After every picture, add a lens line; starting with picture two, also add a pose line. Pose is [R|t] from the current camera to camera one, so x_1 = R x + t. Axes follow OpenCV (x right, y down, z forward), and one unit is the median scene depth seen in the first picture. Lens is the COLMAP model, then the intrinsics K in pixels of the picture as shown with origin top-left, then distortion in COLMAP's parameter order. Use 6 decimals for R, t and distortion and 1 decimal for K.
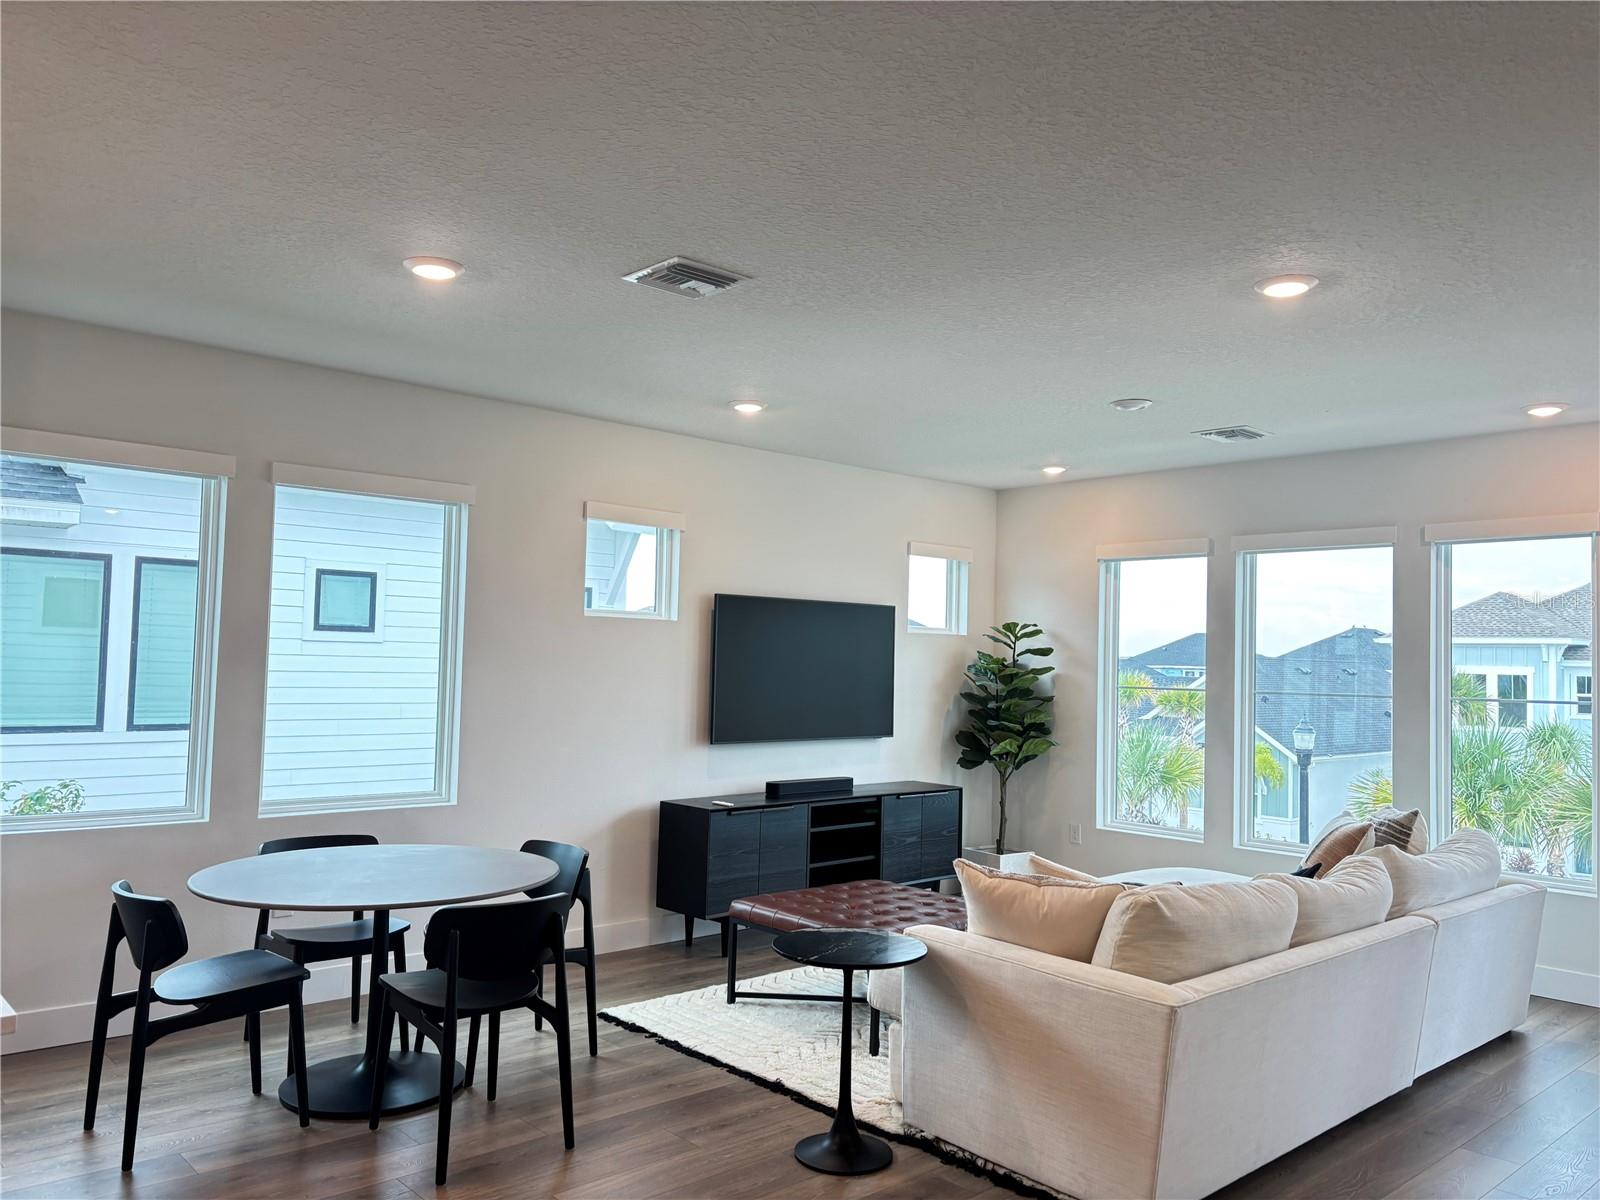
lens RADIAL K [[1210.1, 0, 813.2], [0, 1210.1, 608.8], [0, 0, 1]] dist [0.059654, -0.064307]
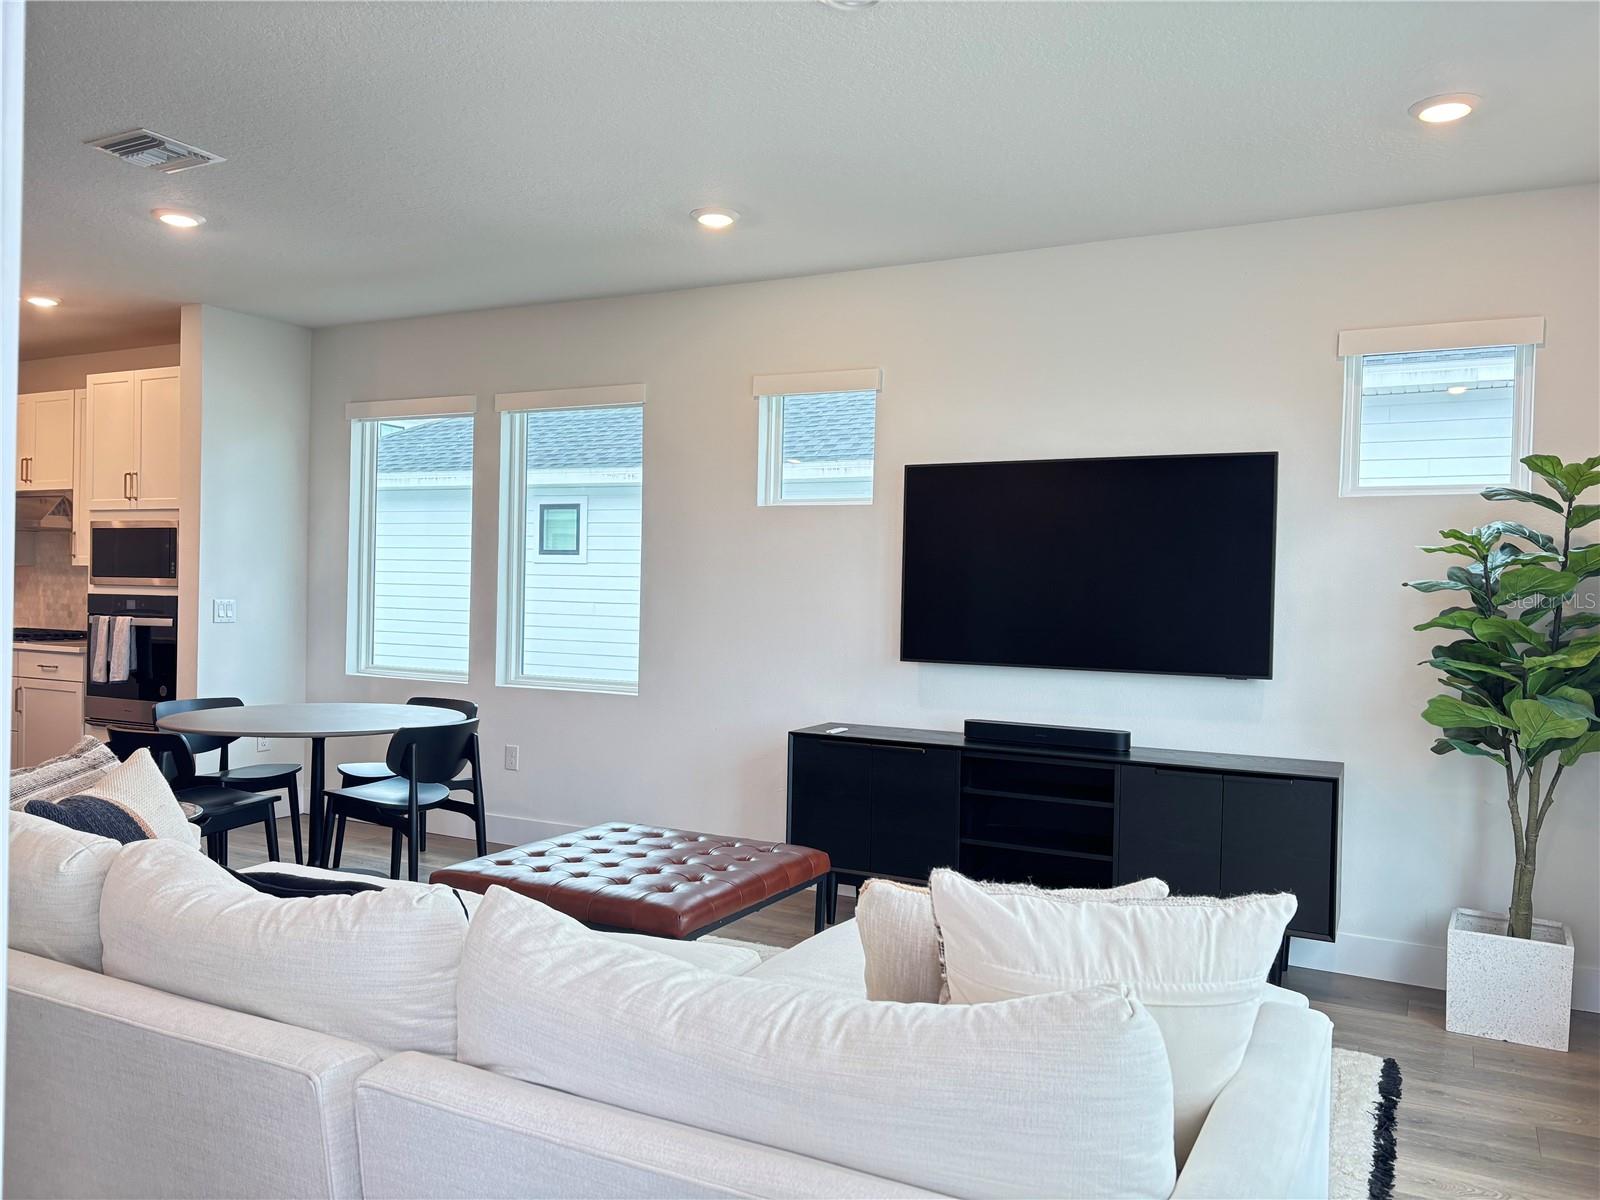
lens RADIAL K [[1210.1, 0, 799.7], [0, 1210.1, 594.6], [0, 0, 1]] dist [0.059654, -0.064307]
pose [[0.347019, -0.011231, -0.937791, 0.715781], [0.026352, 0.999650, -0.002221, 0.080510], [0.937488, -0.023942, 0.347194, 0.773871]]
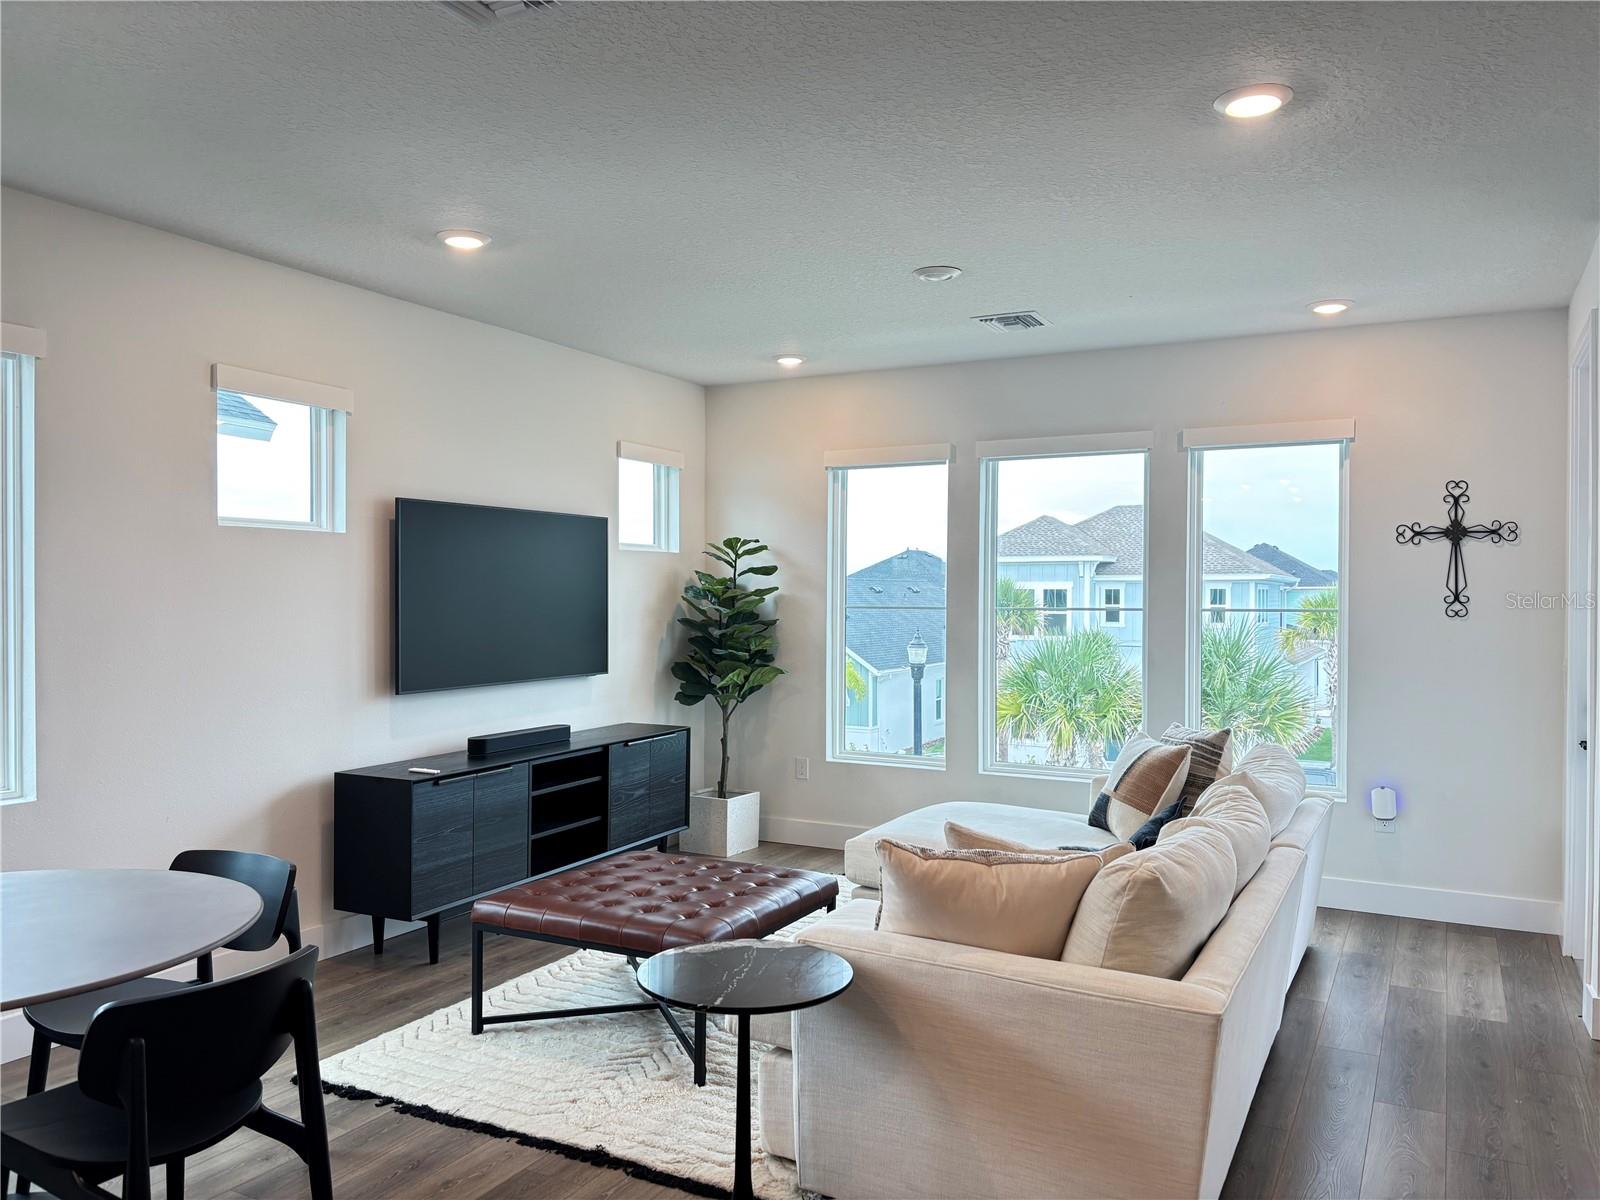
lens RADIAL K [[1210.1, 0, 809.6], [0, 1210.1, 612.4], [0, 0, 1]] dist [0.059654, -0.064307]
pose [[0.941211, -0.025631, 0.336846, -0.111064], [0.003804, 0.997859, 0.065298, 0.011660], [-0.337798, -0.060178, 0.939293, 0.209510]]
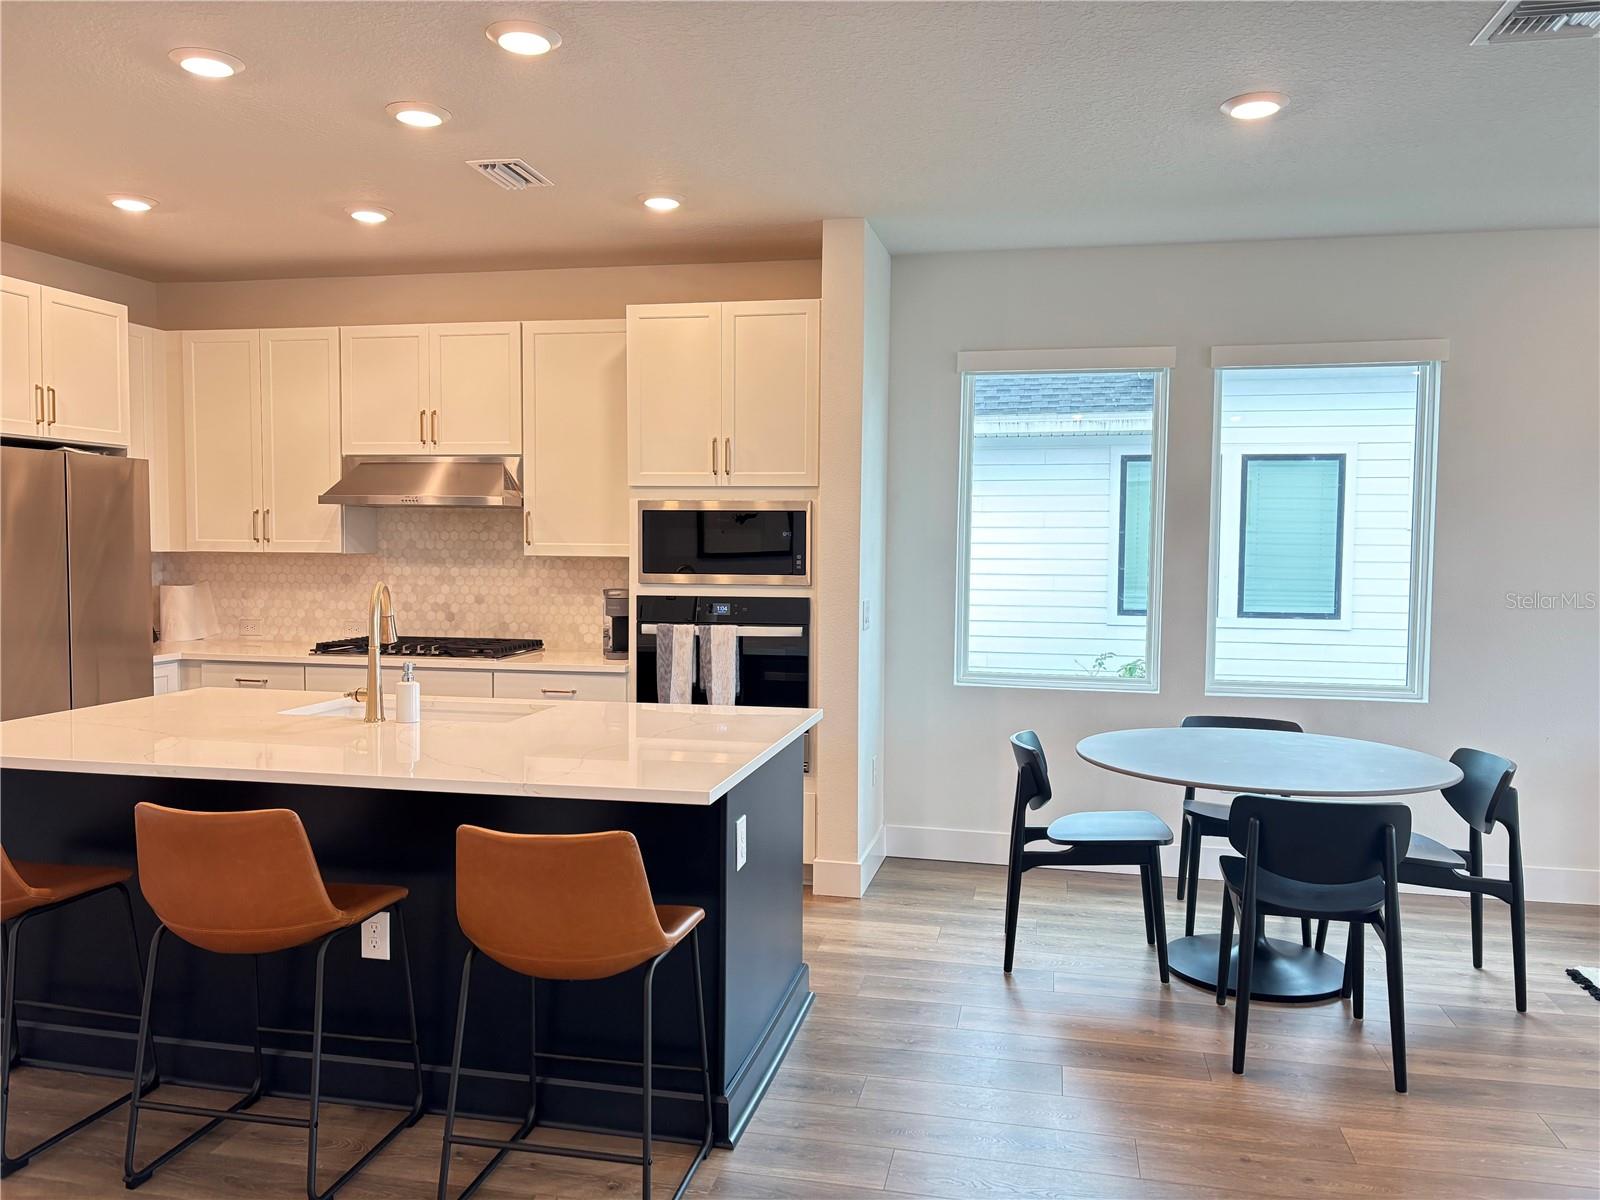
lens RADIAL K [[1210.1, 0, 810.0], [0, 1210.1, 610.8], [0, 0, 1]] dist [0.059654, -0.064307]
pose [[0.587104, 0.028420, -0.809013, 0.160974], [0.039798, 0.997162, 0.063912, 0.017390], [0.808533, -0.069720, 0.584306, 0.111444]]
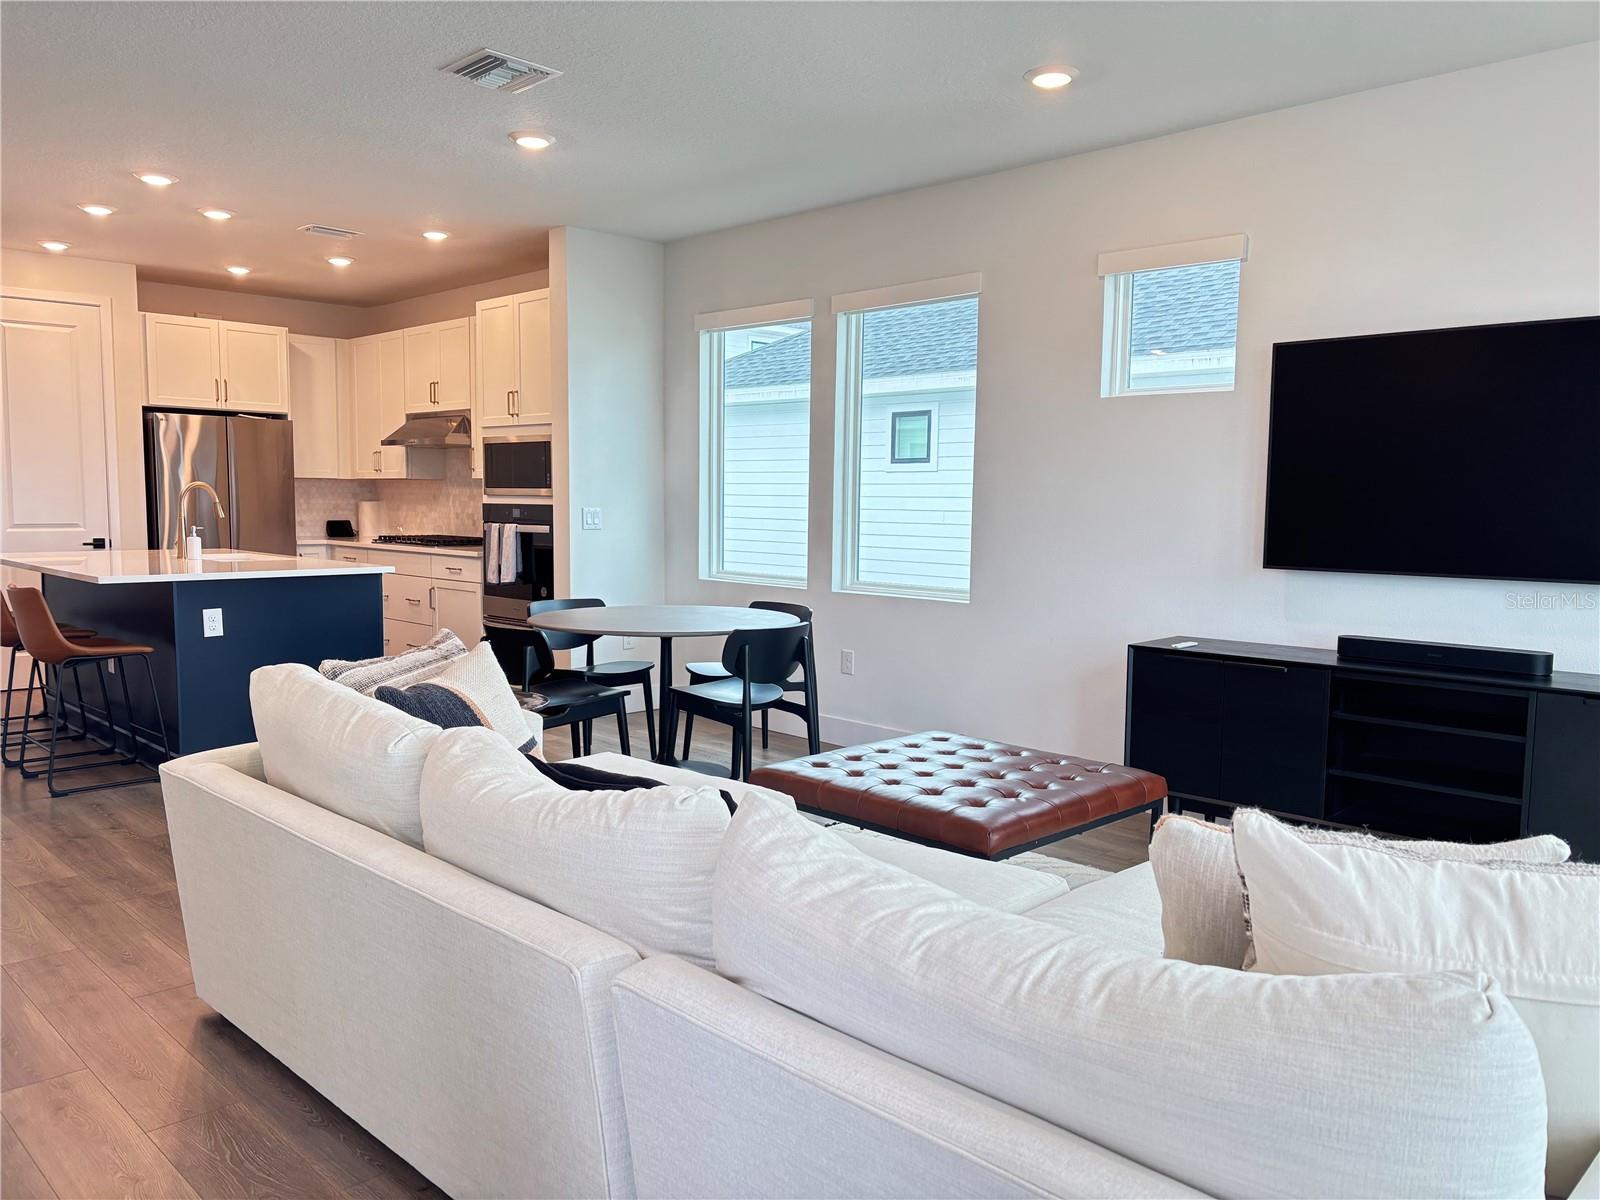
lens RADIAL K [[1210.1, 0, 800.4], [0, 1210.1, 598.2], [0, 0, 1]] dist [0.059654, -0.064307]
pose [[0.055243, 0.063135, -0.996475, 0.684651], [0.033741, 0.997311, 0.065059, 0.086896], [0.997903, -0.037216, 0.052964, 0.807203]]
